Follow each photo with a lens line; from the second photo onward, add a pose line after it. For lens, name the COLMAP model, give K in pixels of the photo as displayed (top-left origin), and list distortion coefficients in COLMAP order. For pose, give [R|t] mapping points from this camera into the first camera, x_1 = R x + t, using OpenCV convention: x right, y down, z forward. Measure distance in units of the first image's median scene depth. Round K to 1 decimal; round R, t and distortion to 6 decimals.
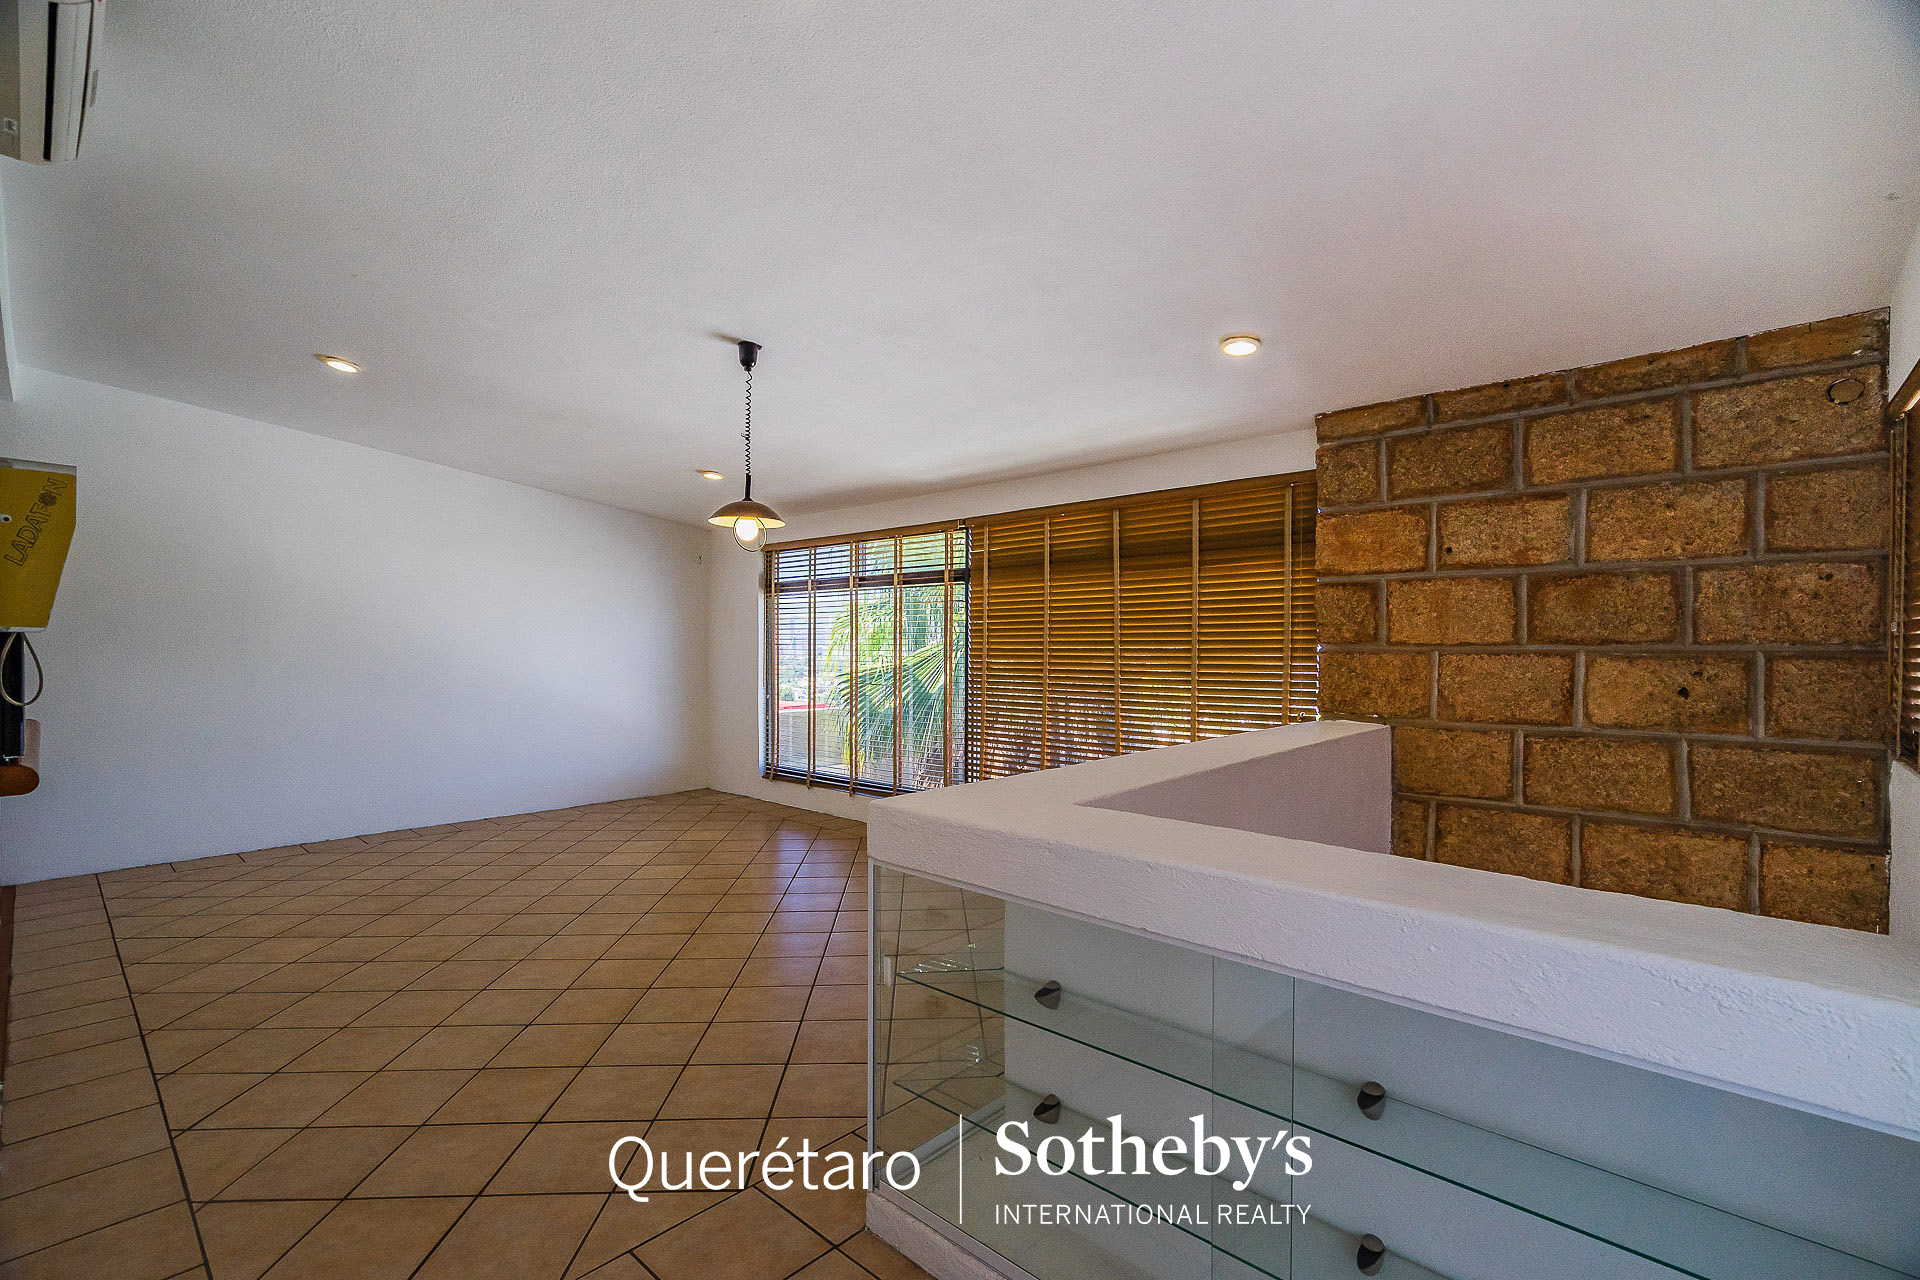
lens RADIAL K [[867.0, 0, 984.9], [0, 867.0, 647.5], [0, 0, 1]] dist [-0.002344, 0.000803]
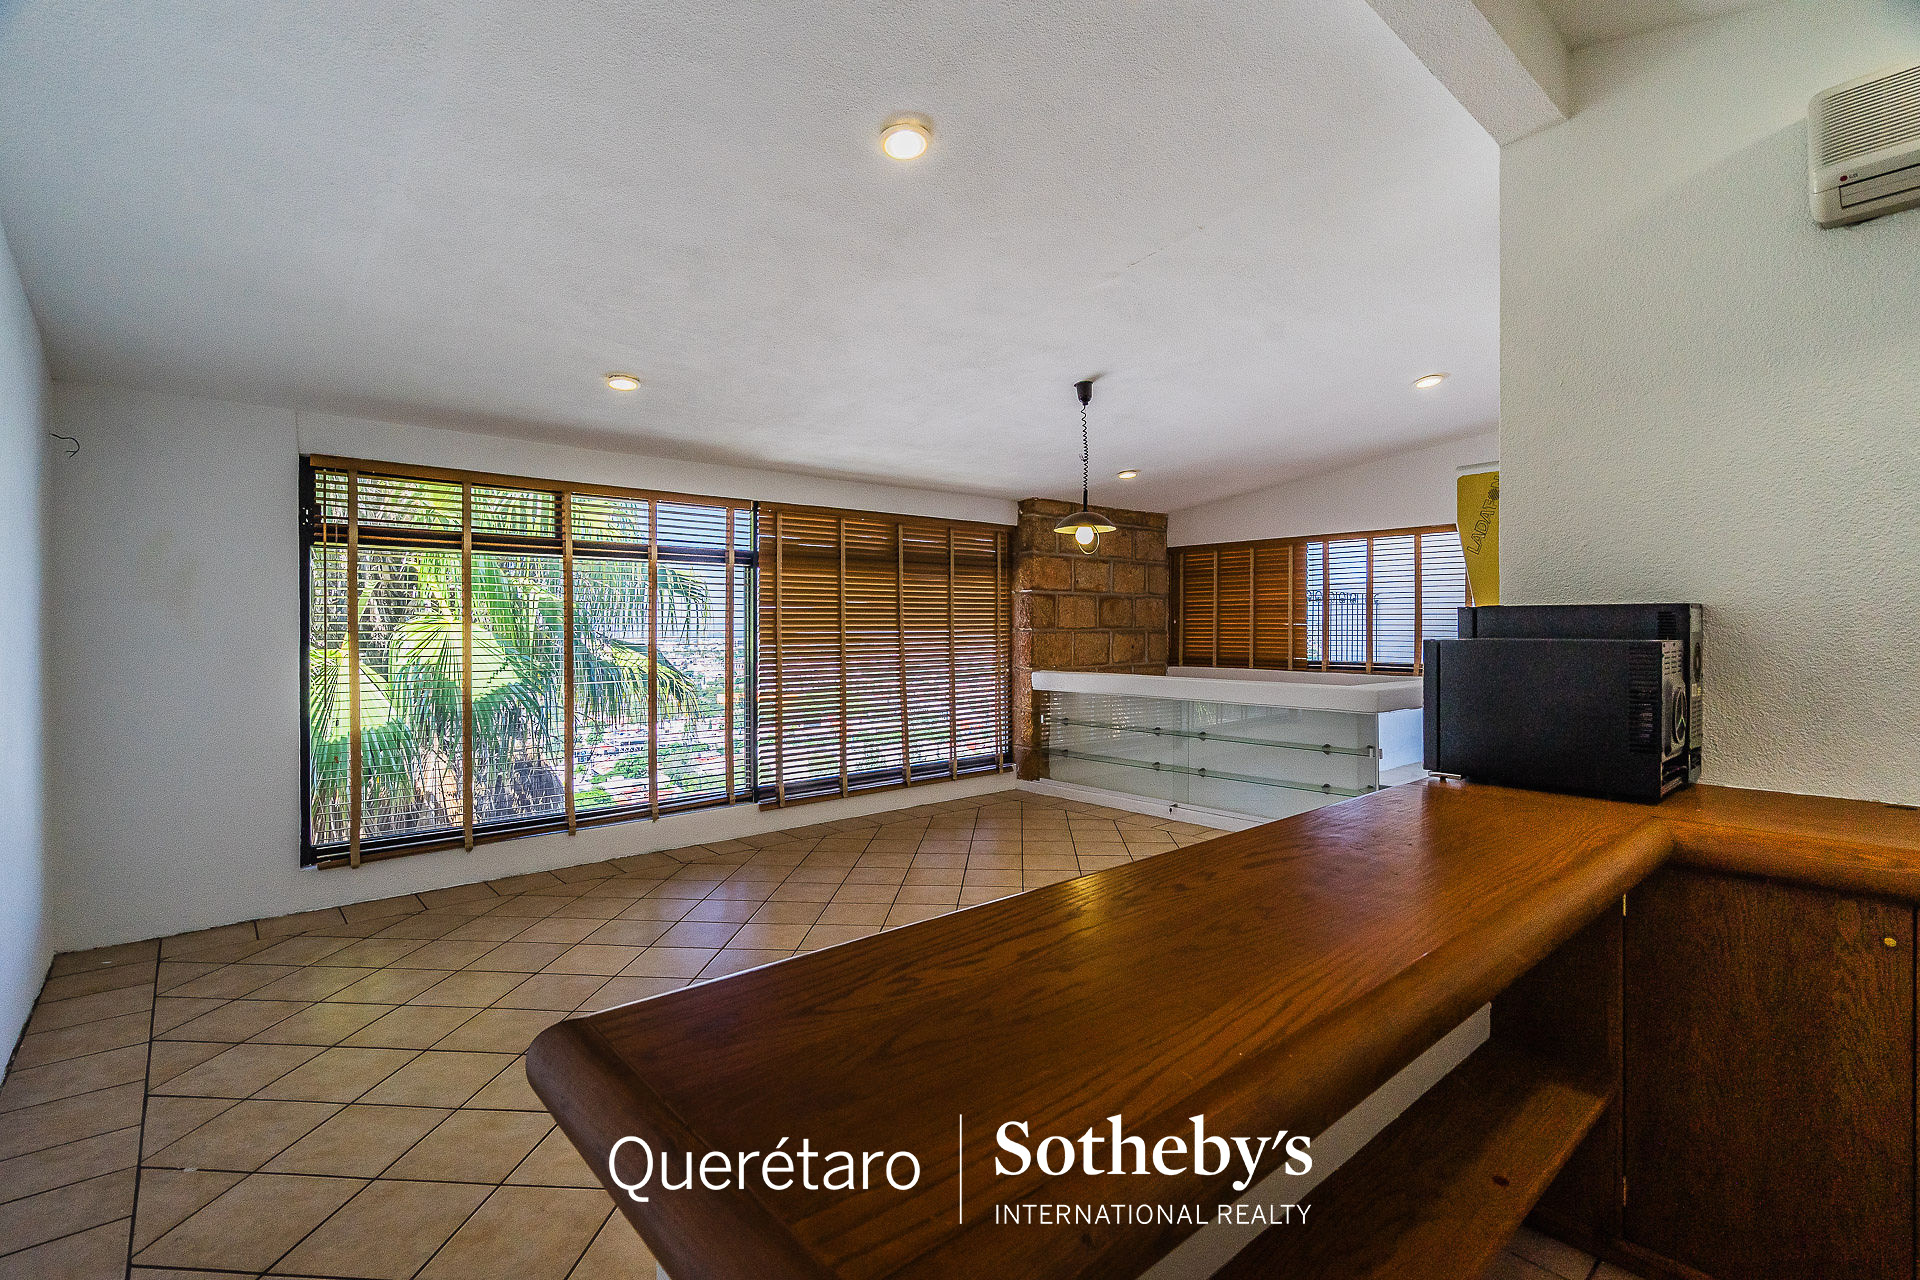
lens RADIAL K [[872.1, 0, 949.2], [0, 872.1, 623.4], [0, 0, 1]] dist [-0.000940, 0.000694]
pose [[0.123787, 0.008140, 0.992275, -0.954487], [0.011367, 0.999889, -0.009621, 0.000707], [-0.992244, 0.012470, 0.123681, 0.657706]]
